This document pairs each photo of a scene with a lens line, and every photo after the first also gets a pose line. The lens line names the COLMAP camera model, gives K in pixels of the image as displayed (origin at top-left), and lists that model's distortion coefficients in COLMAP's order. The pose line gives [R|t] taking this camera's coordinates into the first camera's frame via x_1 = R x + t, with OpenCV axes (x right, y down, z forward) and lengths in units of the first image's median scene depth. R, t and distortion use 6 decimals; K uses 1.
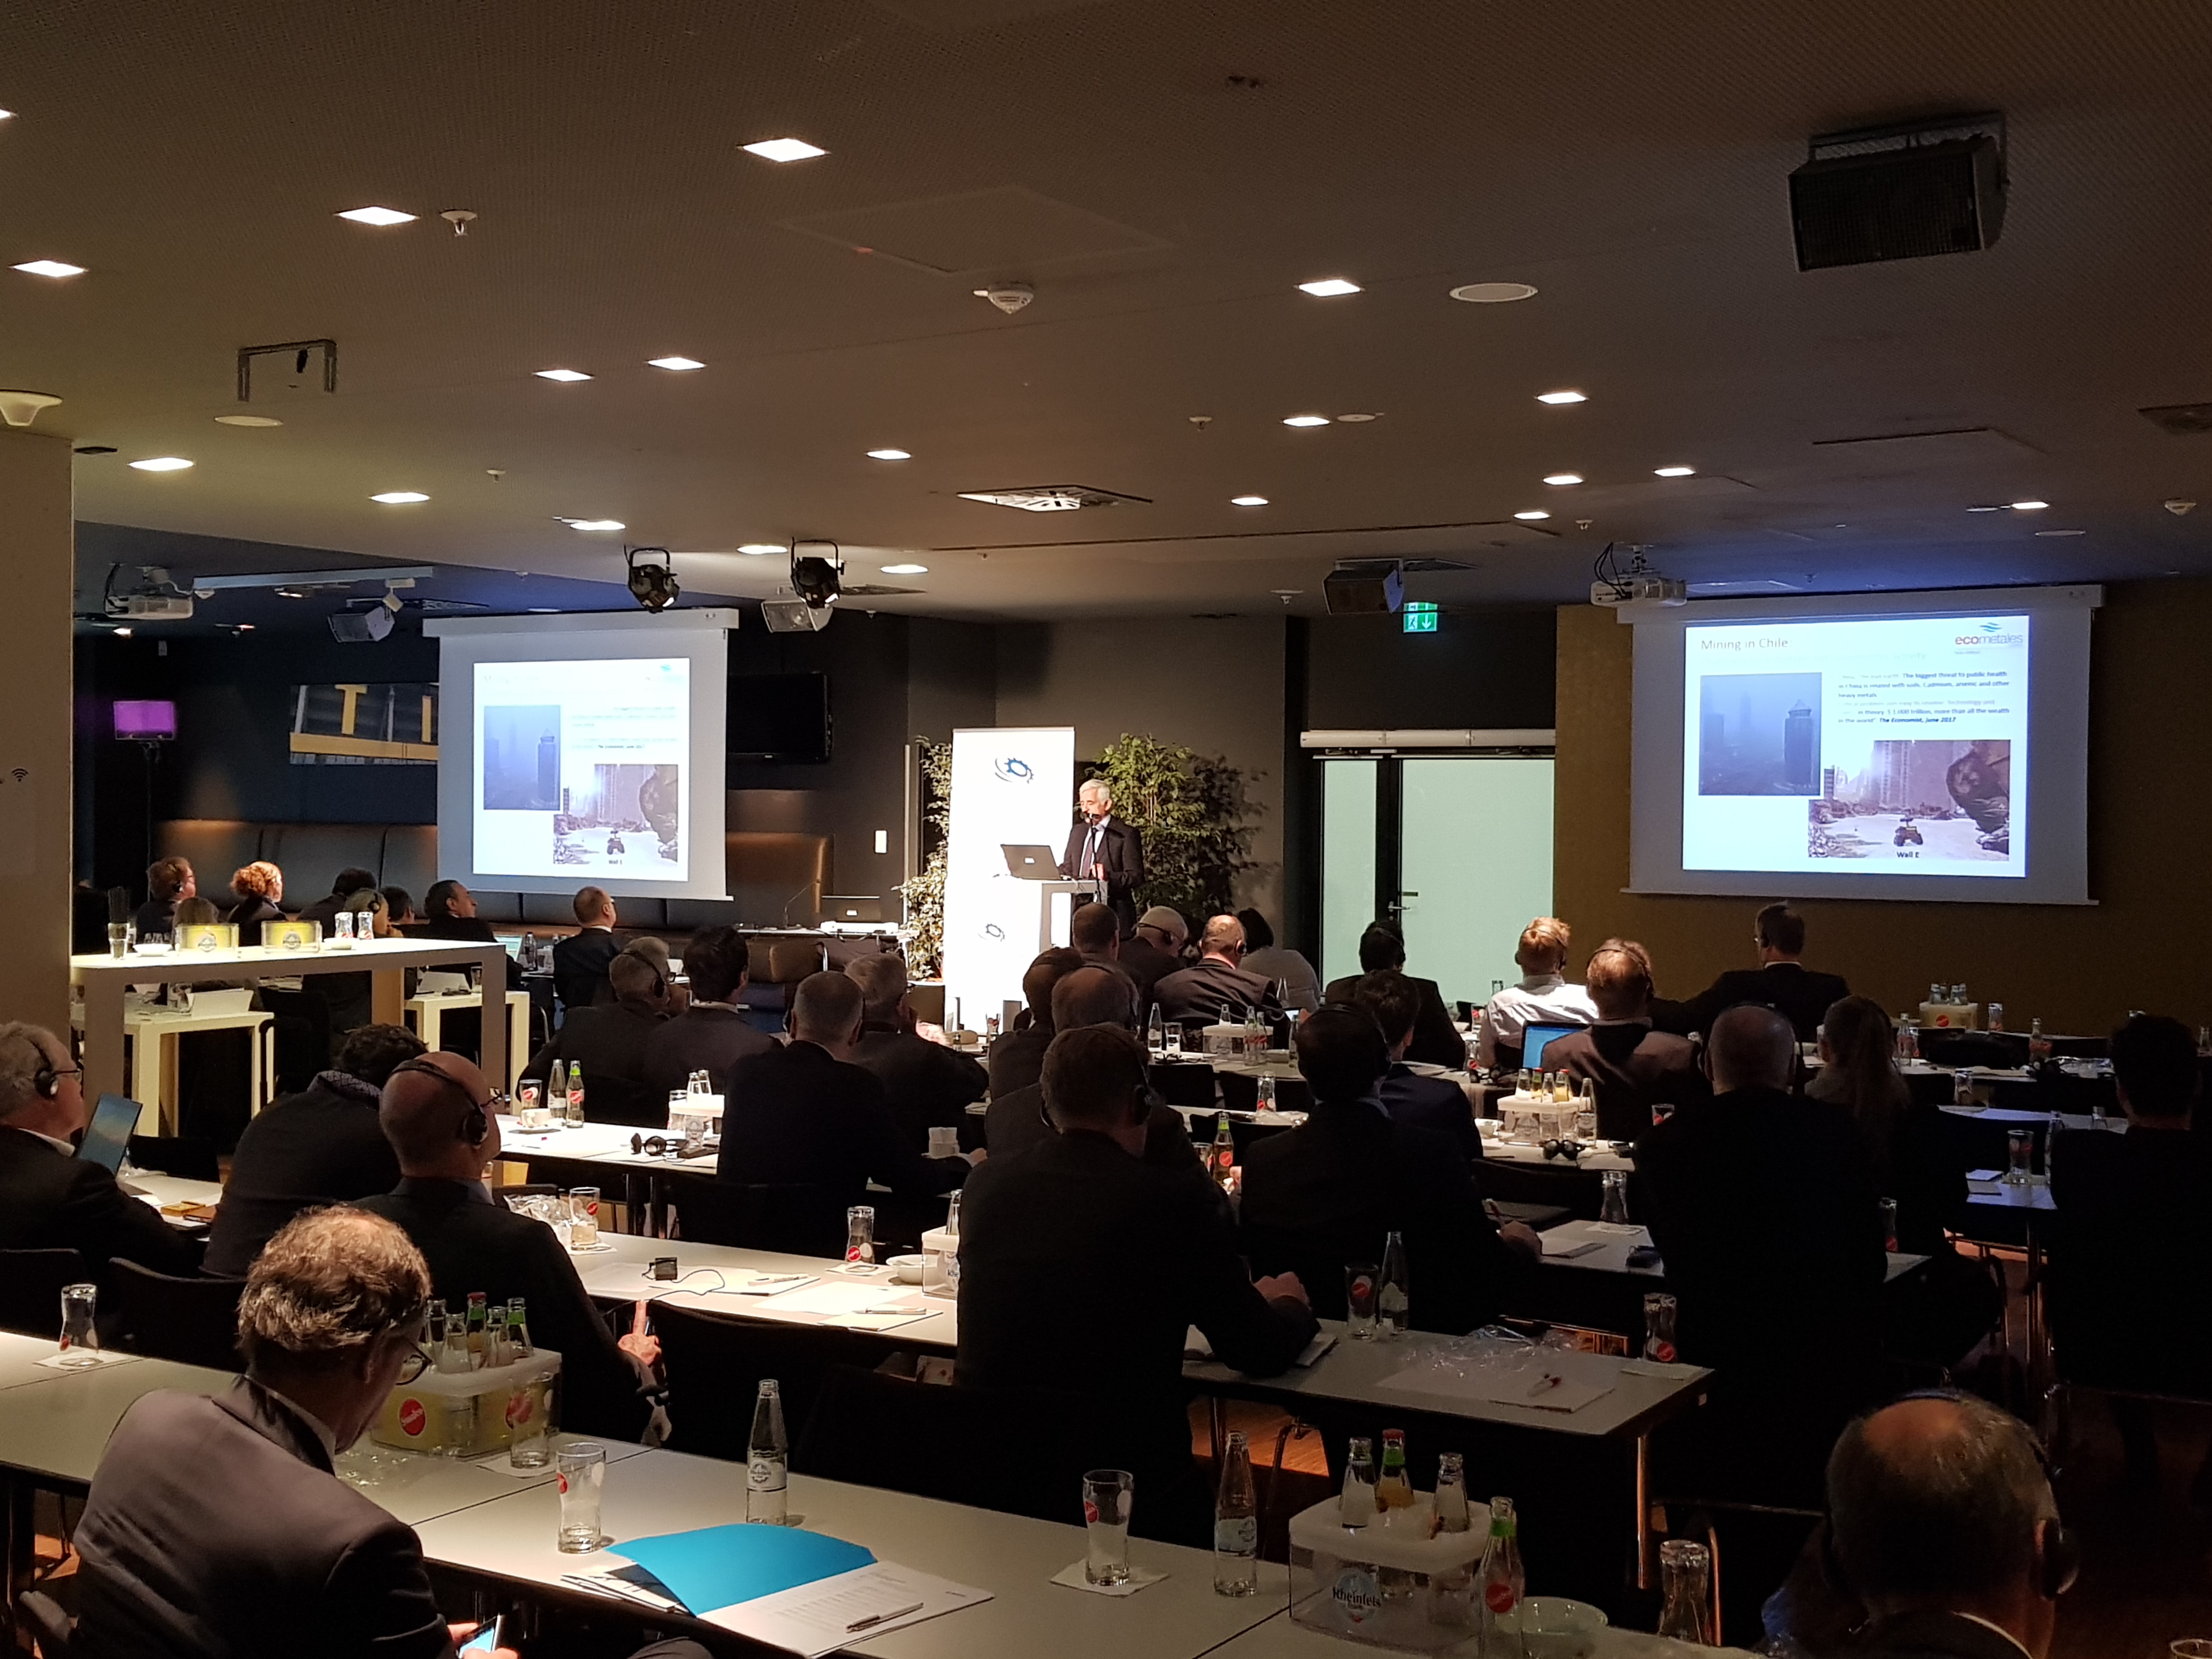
lens RADIAL K [[2536.2, 0, 1138.1], [0, 2536.2, 825.6], [0, 0, 1]] dist [0.132201, -0.317084]
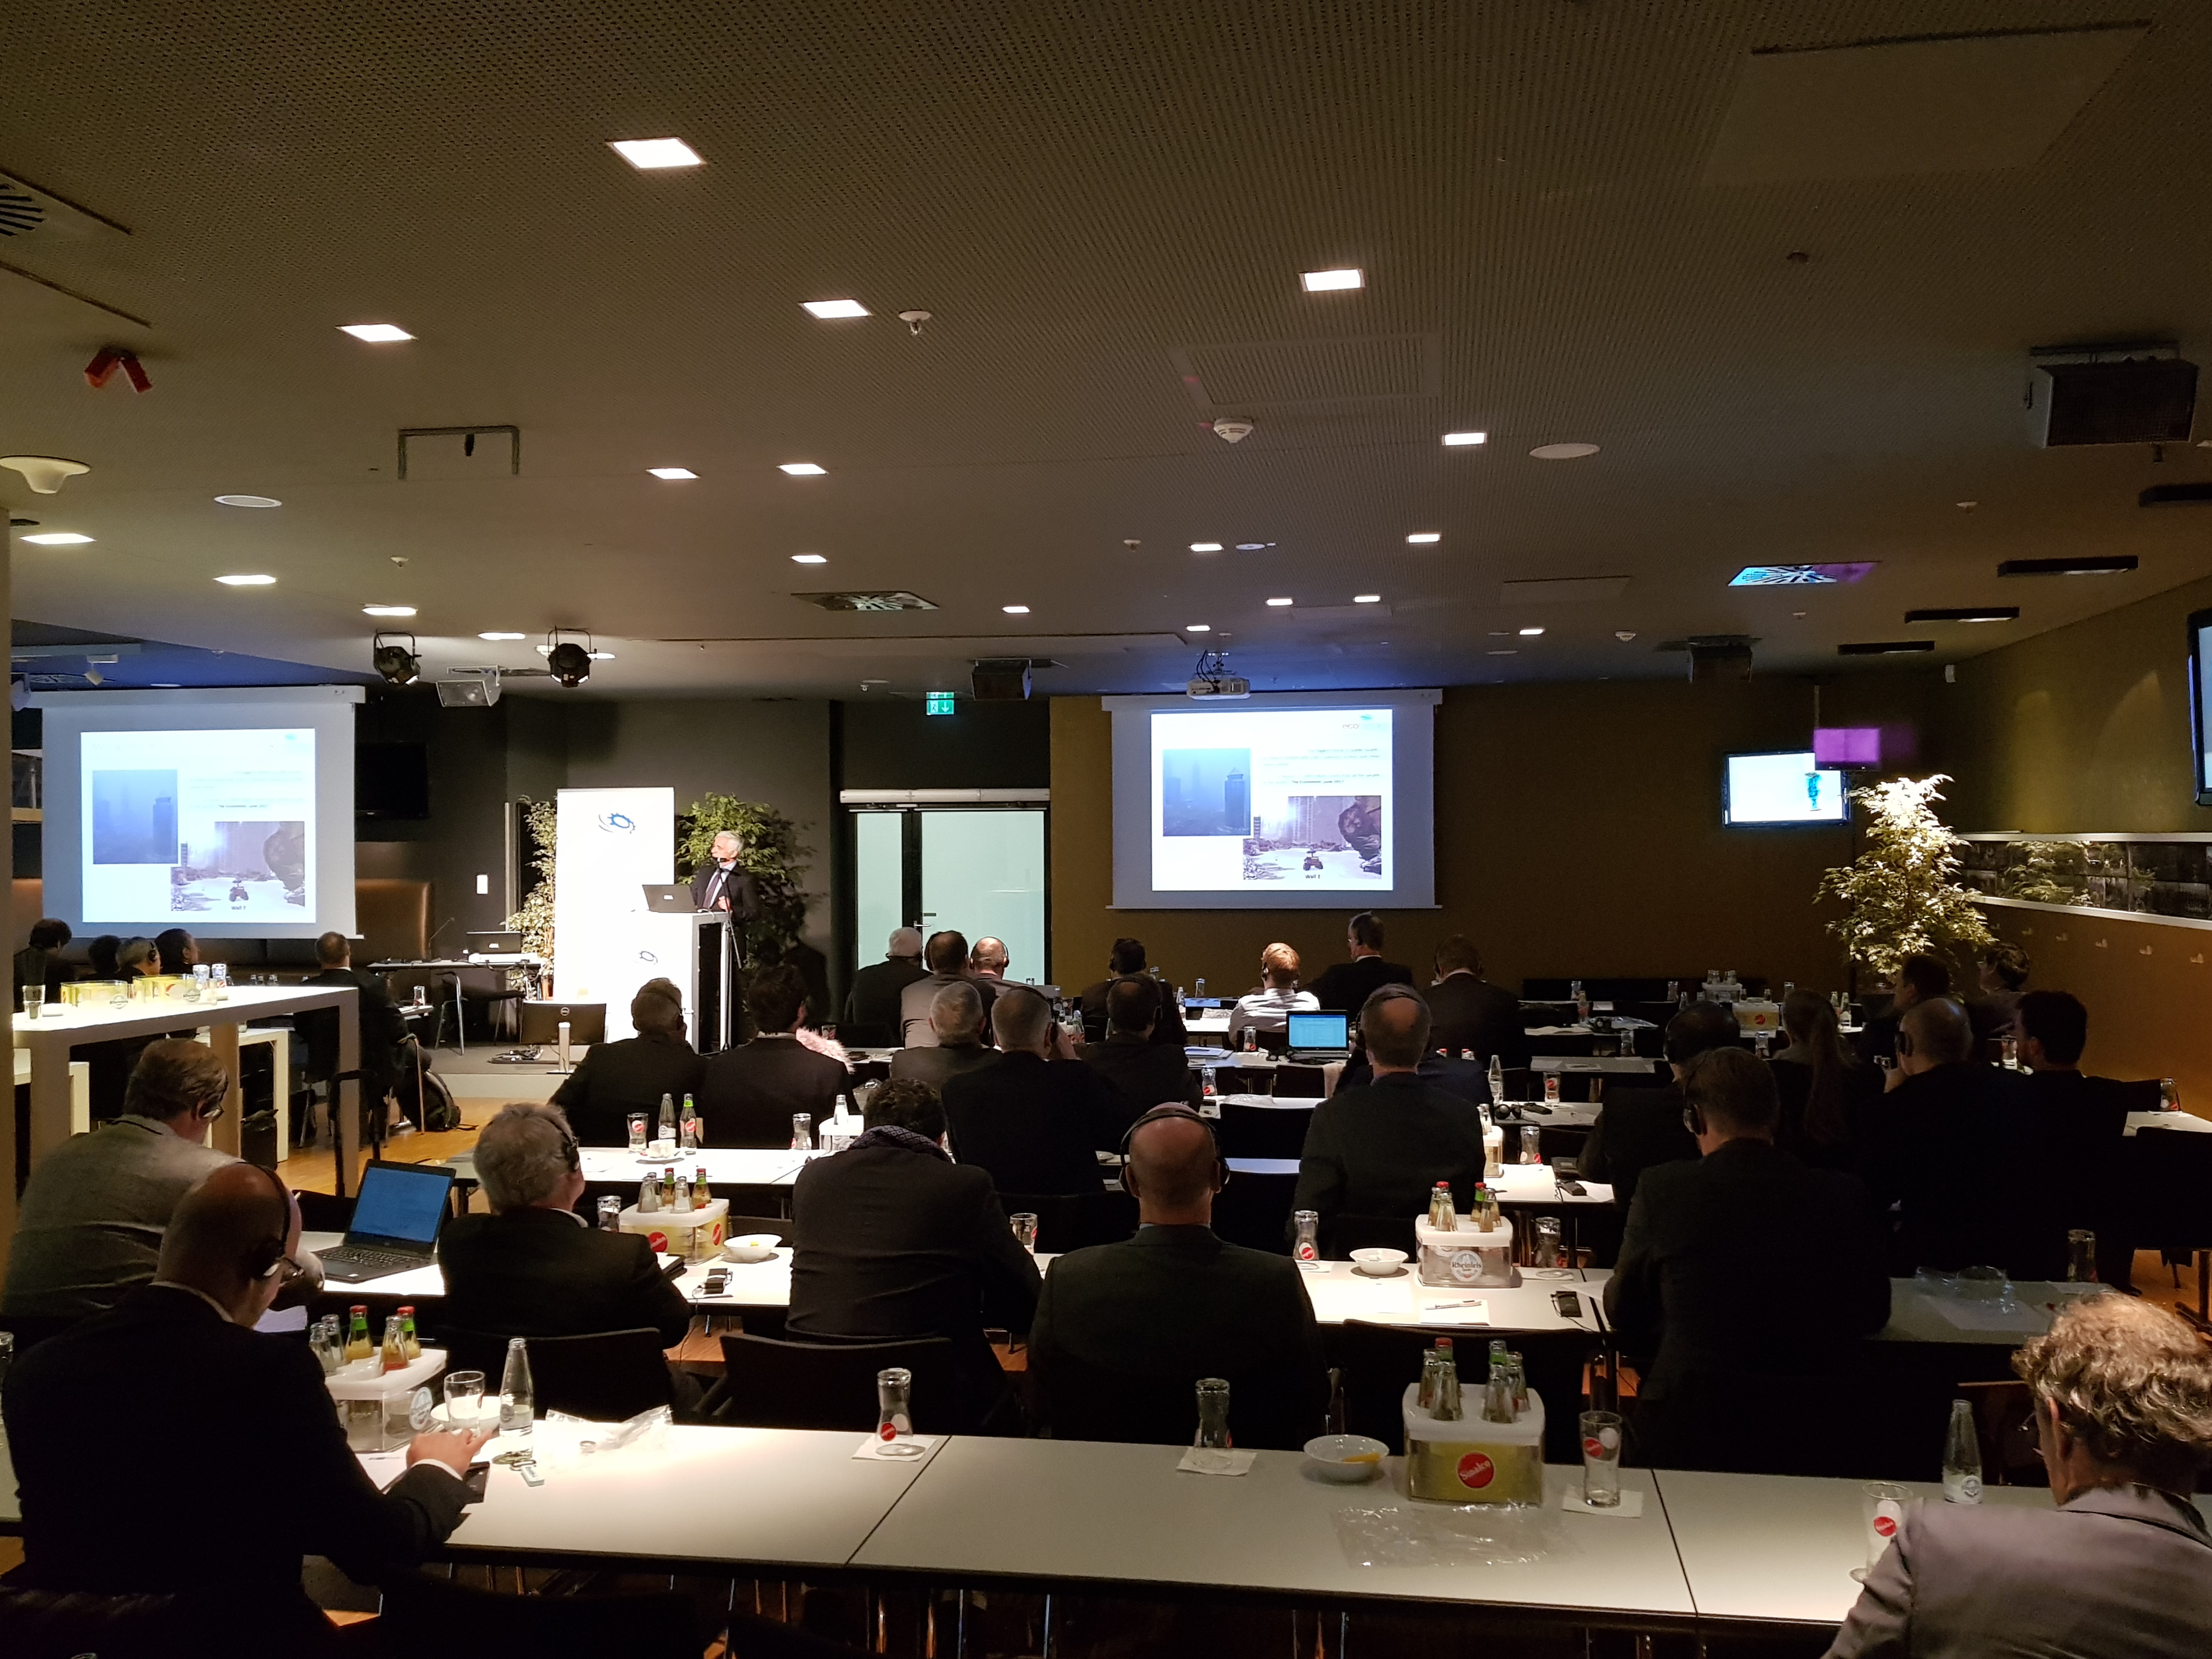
lens RADIAL K [[1838.6, 0, 1146.4], [0, 1838.6, 838.3], [0, 0, 1]] dist [0.108309, -0.212866]
pose [[0.922336, -0.013905, 0.386139, -0.178082], [0.017737, 0.999822, -0.006363, -0.005002], [-0.385982, 0.012717, 0.922419, 0.094136]]
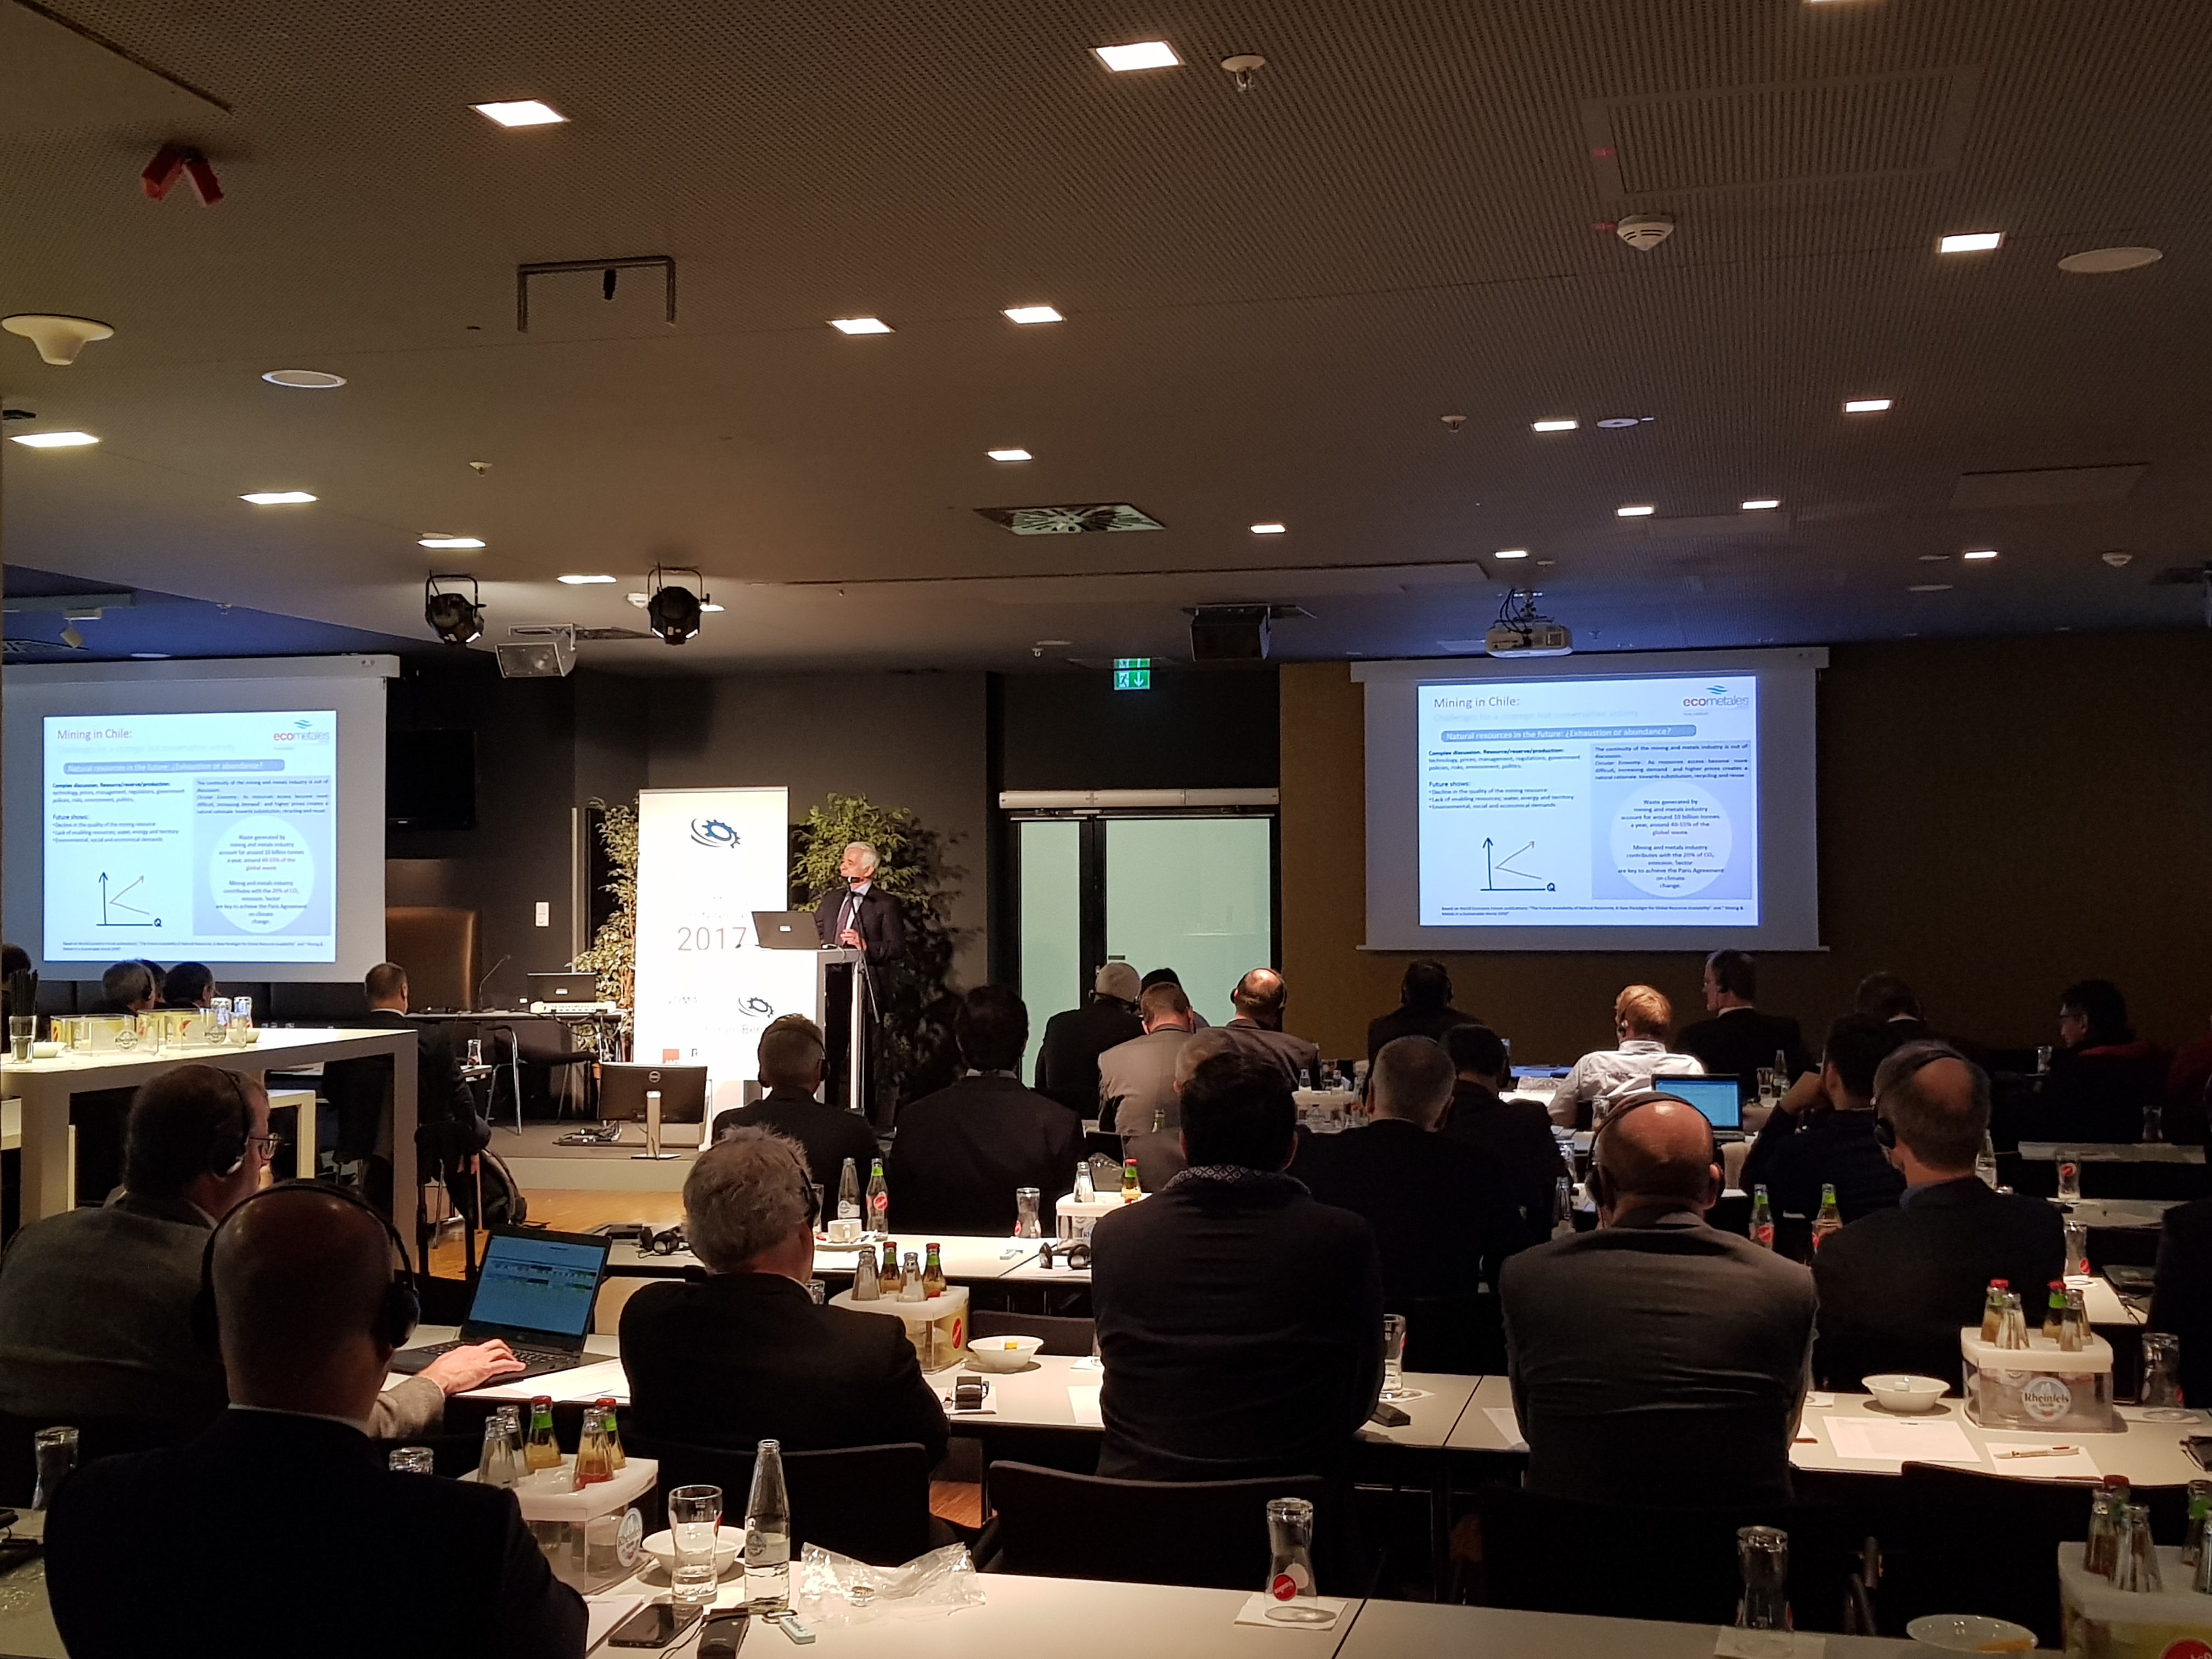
lens RADIAL K [[2445.0, 0, 1106.0], [0, 2445.0, 829.5], [0, 0, 1]] dist [0.127363, -0.276491]
pose [[0.956705, -0.006987, 0.290975, -0.195160], [0.016030, 0.999459, -0.028706, 0.005325], [-0.290617, 0.032127, 0.956300, 0.114204]]
